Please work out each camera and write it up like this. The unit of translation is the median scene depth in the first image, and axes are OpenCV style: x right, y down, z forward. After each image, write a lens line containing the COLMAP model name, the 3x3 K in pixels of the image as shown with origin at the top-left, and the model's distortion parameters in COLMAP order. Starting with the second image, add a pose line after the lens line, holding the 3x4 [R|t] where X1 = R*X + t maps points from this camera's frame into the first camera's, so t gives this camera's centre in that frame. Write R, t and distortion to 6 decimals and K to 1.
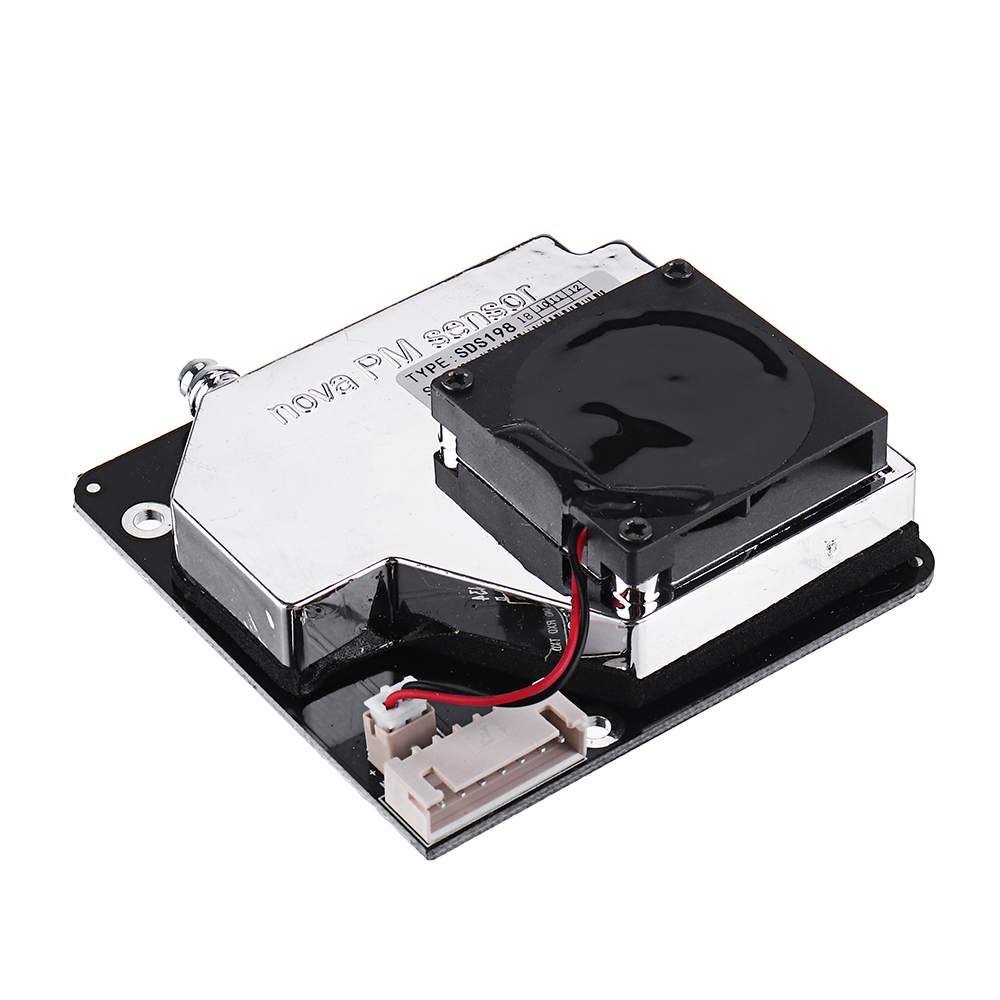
lens RADIAL K [[3364.8, 0, 500.0], [0, 3364.8, 500.0], [0, 0, 1]] dist [-0.007332, 0.446899]
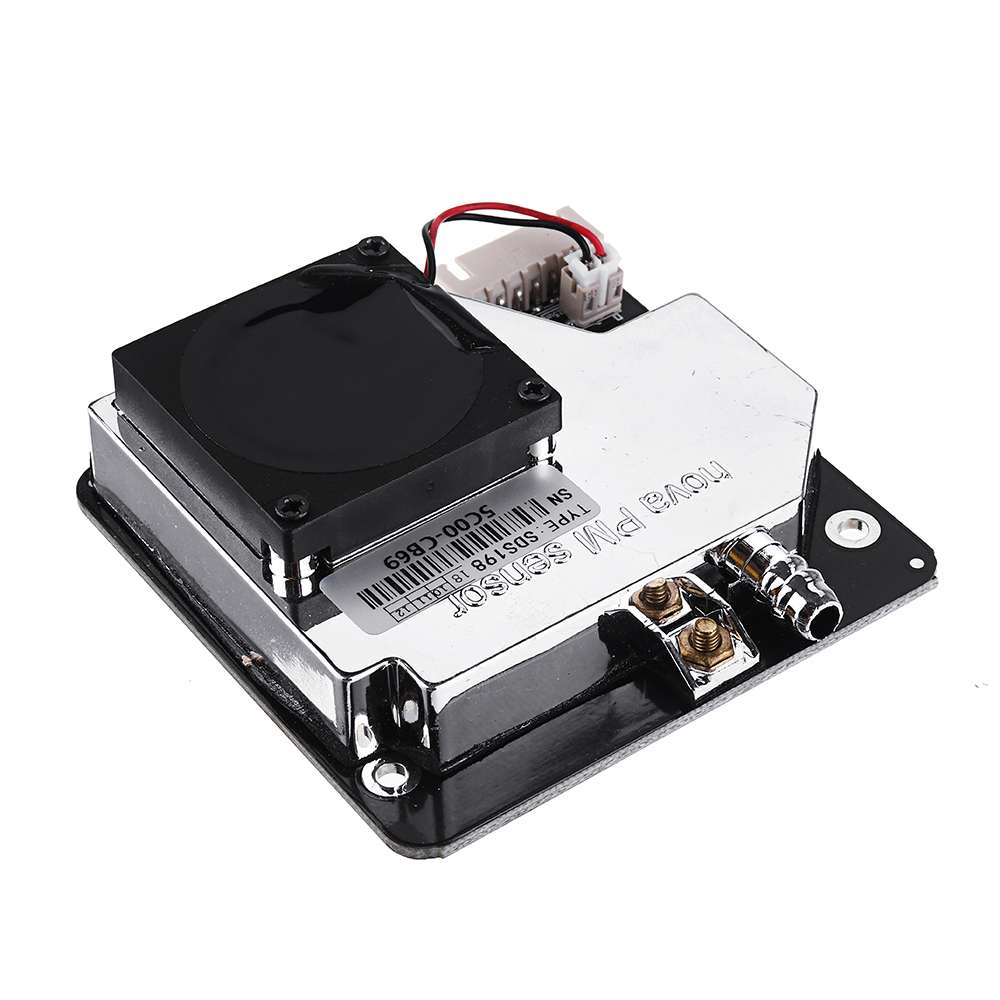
lens RADIAL K [[3364.8, 0, 500.0], [0, 3364.8, 500.0], [0, 0, 1]] dist [-0.007332, 0.446899]
pose [[-0.999478, -0.000506, 0.032310, -0.032627], [0.032175, 0.077295, 0.996489, -0.963531], [-0.003001, 0.997008, -0.077238, 1.052428]]
